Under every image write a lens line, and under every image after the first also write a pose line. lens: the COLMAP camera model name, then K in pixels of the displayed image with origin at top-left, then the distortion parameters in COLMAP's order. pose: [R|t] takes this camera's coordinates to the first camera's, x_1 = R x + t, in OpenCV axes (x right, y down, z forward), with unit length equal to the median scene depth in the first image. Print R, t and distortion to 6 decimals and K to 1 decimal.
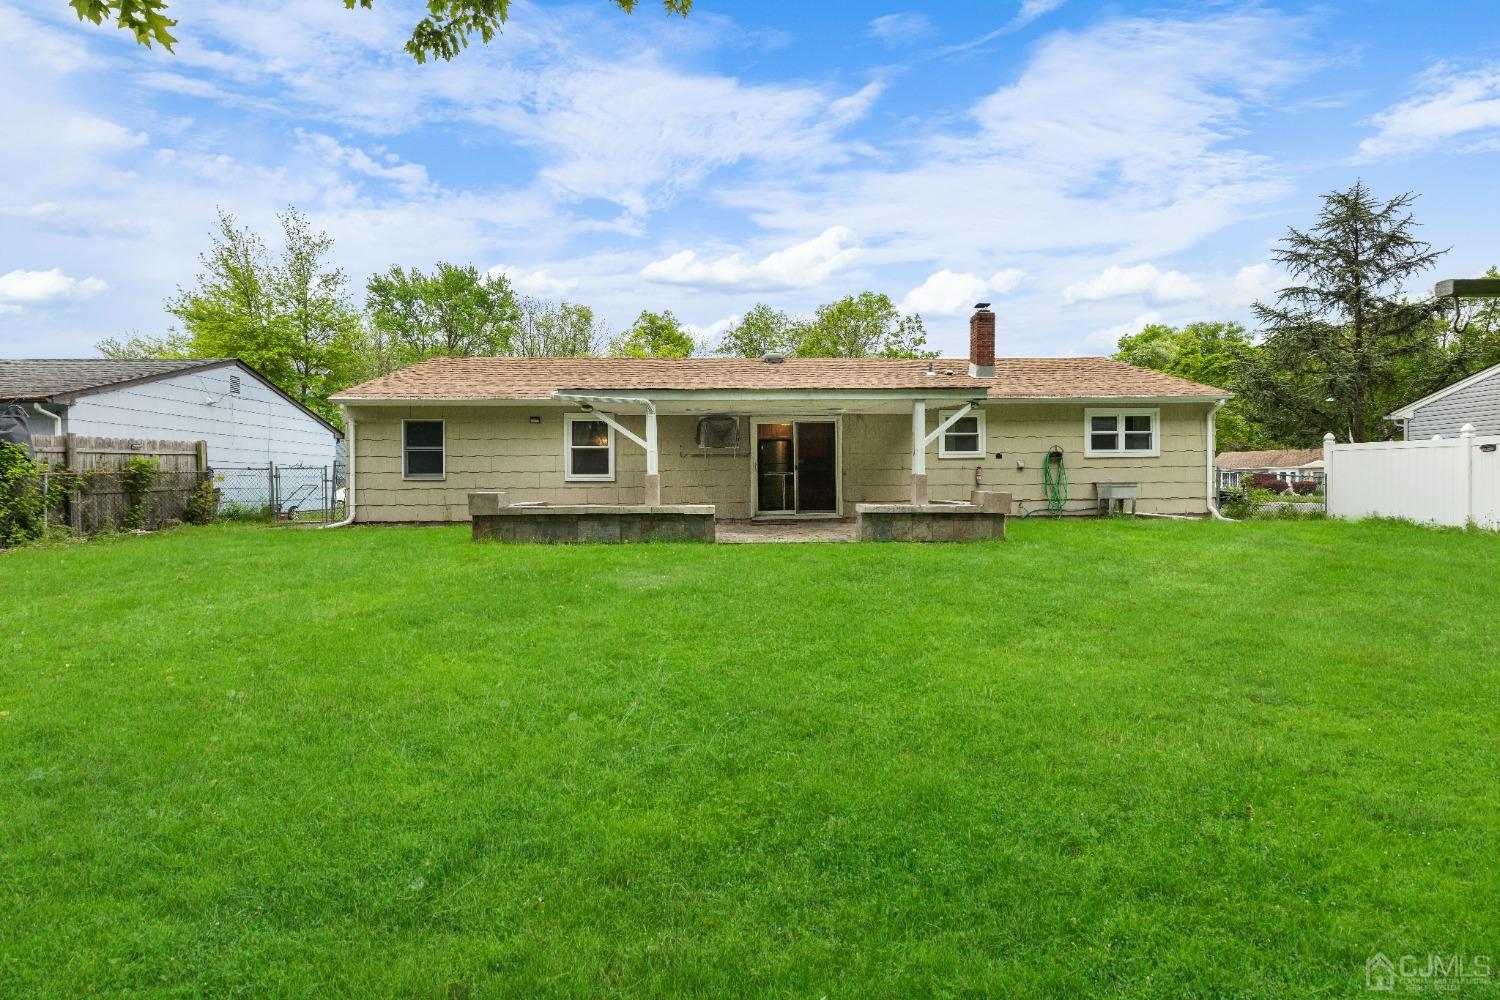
lens RADIAL K [[583.9, 0, 750.1], [0, 583.9, 507.9], [0, 0, 1]] dist [-0.000637, -0.000079]
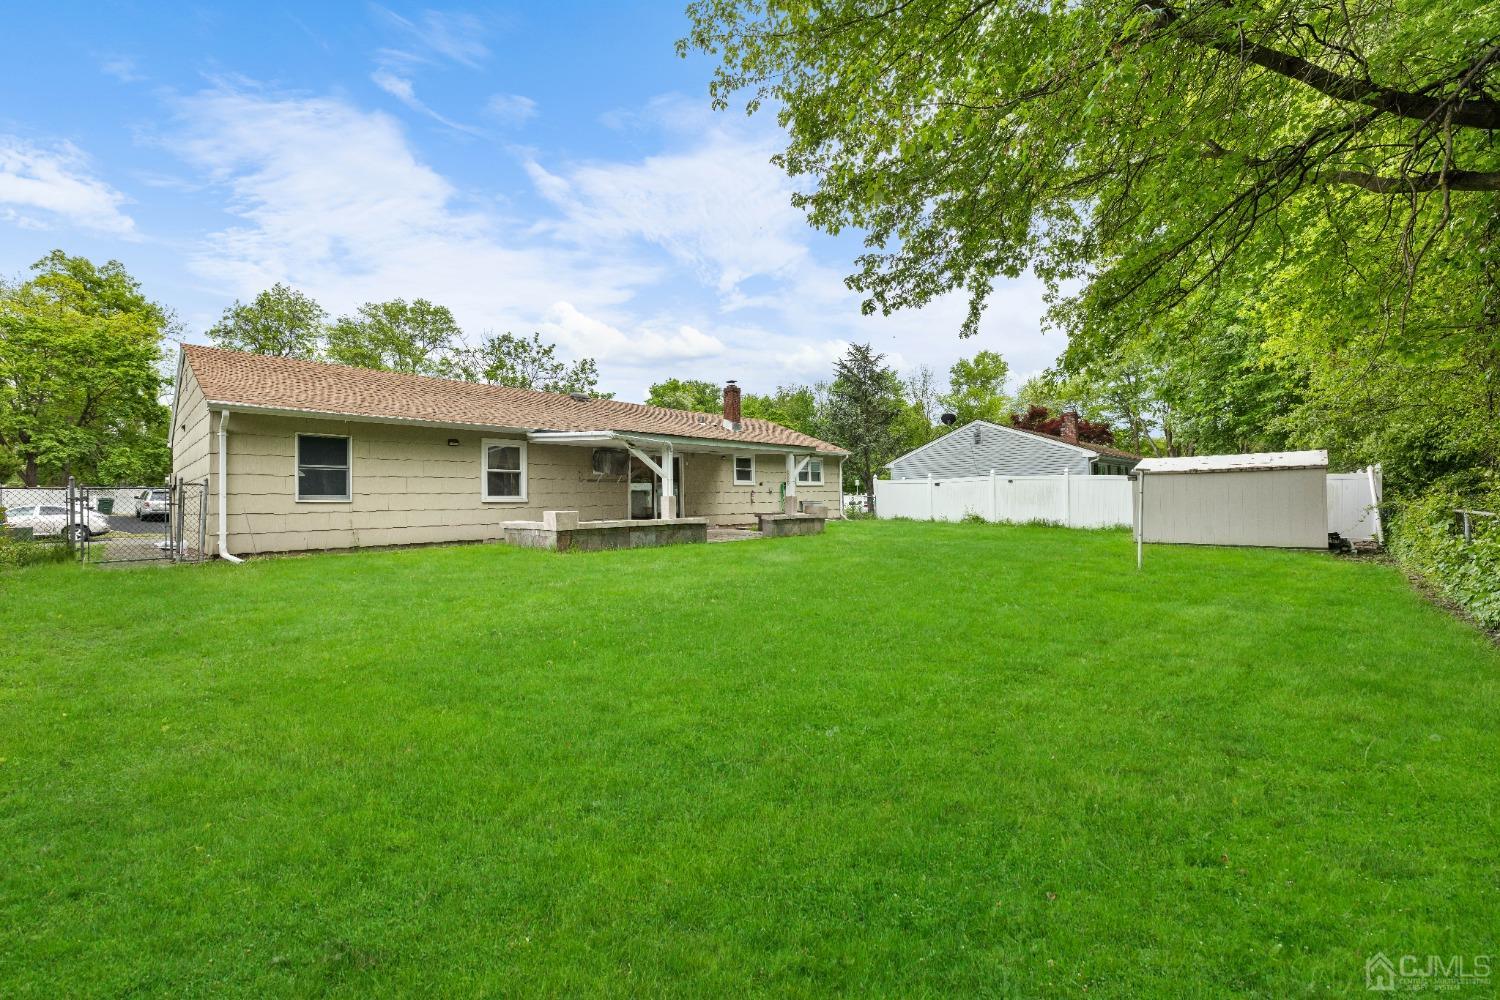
lens RADIAL K [[600.6, 0, 743.9], [0, 600.6, 498.7], [0, 0, 1]] dist [0.001255, 0.000250]
pose [[0.710143, -0.002757, 0.704052, -0.740144], [0.041583, 0.998411, -0.038034, 0.007816], [-0.702829, 0.056286, 0.709129, -0.094937]]
